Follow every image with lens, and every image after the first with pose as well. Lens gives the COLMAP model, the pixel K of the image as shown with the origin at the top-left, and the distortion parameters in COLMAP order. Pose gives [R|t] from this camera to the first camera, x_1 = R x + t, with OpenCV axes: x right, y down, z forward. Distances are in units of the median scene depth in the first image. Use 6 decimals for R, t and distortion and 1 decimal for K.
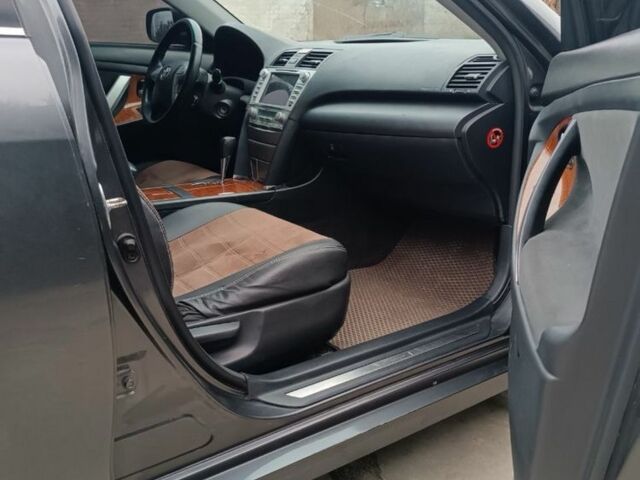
lens RADIAL K [[611.7, 0, 304.9], [0, 611.7, 240.0], [0, 0, 1]] dist [0.059982, -0.005604]
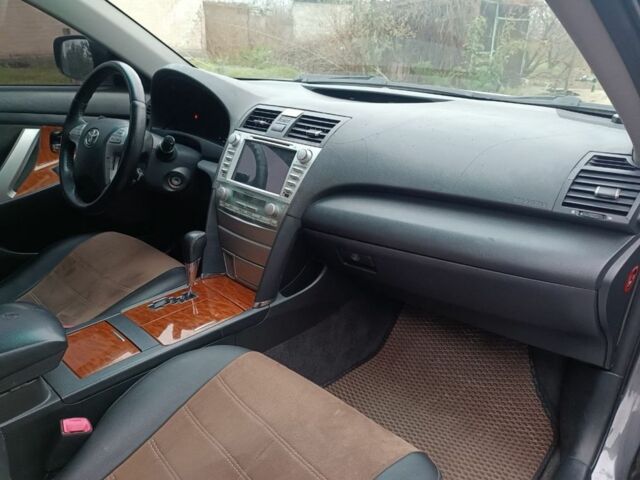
lens RADIAL K [[467.3, 0, 320.0], [0, 467.3, 240.0], [0, 0, 1]] dist [0.000798, -0.007521]
pose [[0.969548, -0.073656, 0.233561, -0.108936], [0.052649, 0.994090, 0.094940, -0.199866], [-0.239174, -0.079752, 0.967696, 0.416071]]
